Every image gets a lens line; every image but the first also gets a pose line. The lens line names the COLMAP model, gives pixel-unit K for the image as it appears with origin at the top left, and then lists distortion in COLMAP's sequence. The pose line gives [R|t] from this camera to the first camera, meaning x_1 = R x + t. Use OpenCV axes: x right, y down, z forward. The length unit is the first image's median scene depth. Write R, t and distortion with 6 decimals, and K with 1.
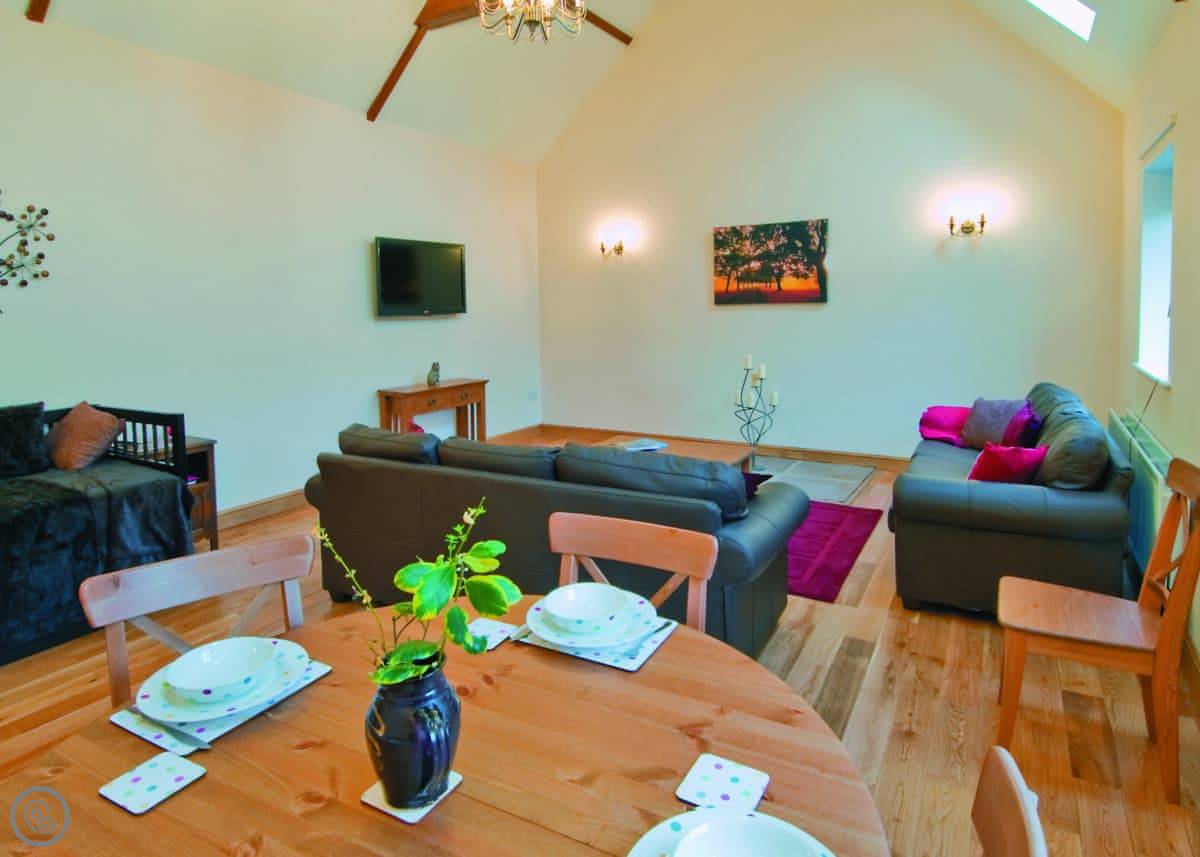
lens RADIAL K [[727.8, 0, 599.1], [0, 727.8, 333.8], [0, 0, 1]] dist [-0.001460, -0.001671]
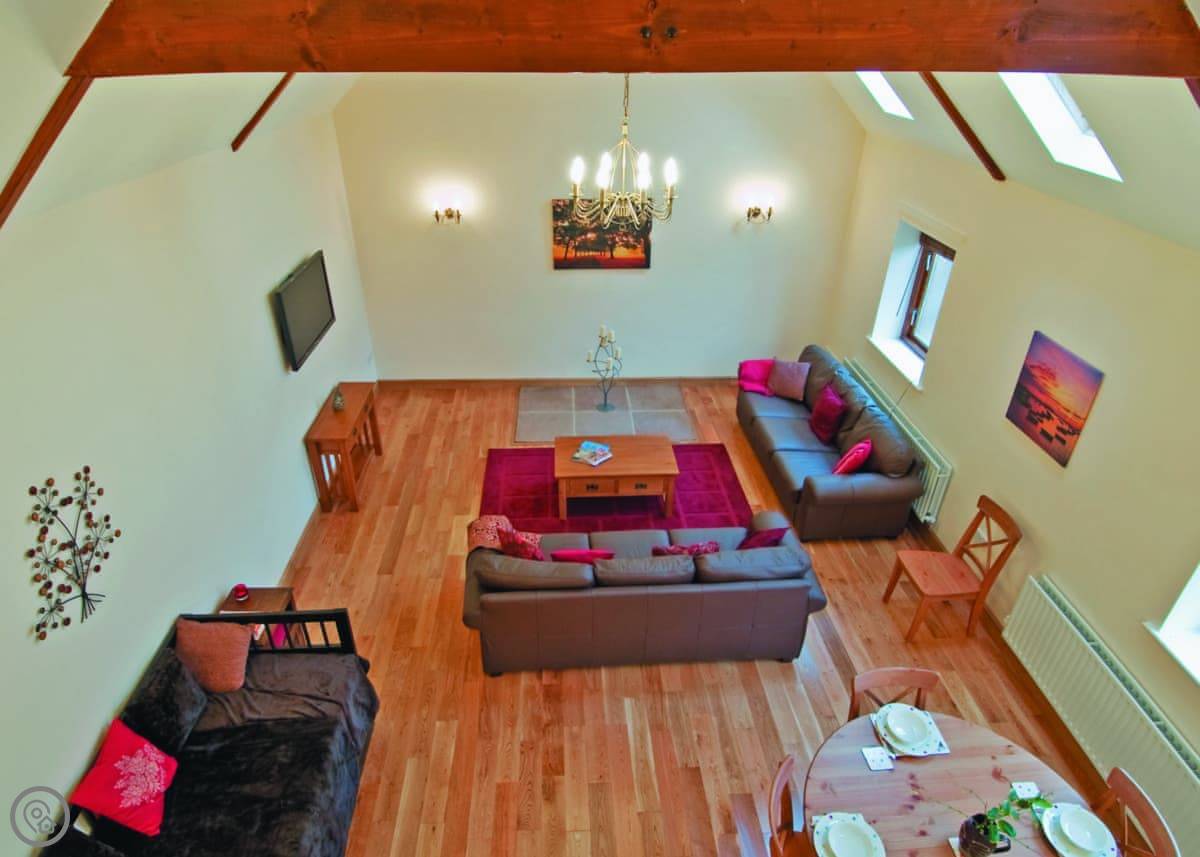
lens RADIAL K [[683.5, 0, 600.0], [0, 683.5, 428.5], [0, 0, 1]] dist [0.000883, -0.000108]
pose [[0.837935, -0.252276, 0.483965, -0.373976], [-0.001831, 0.885452, 0.464728, -0.329774], [-0.545767, -0.390298, 0.741489, 0.080475]]
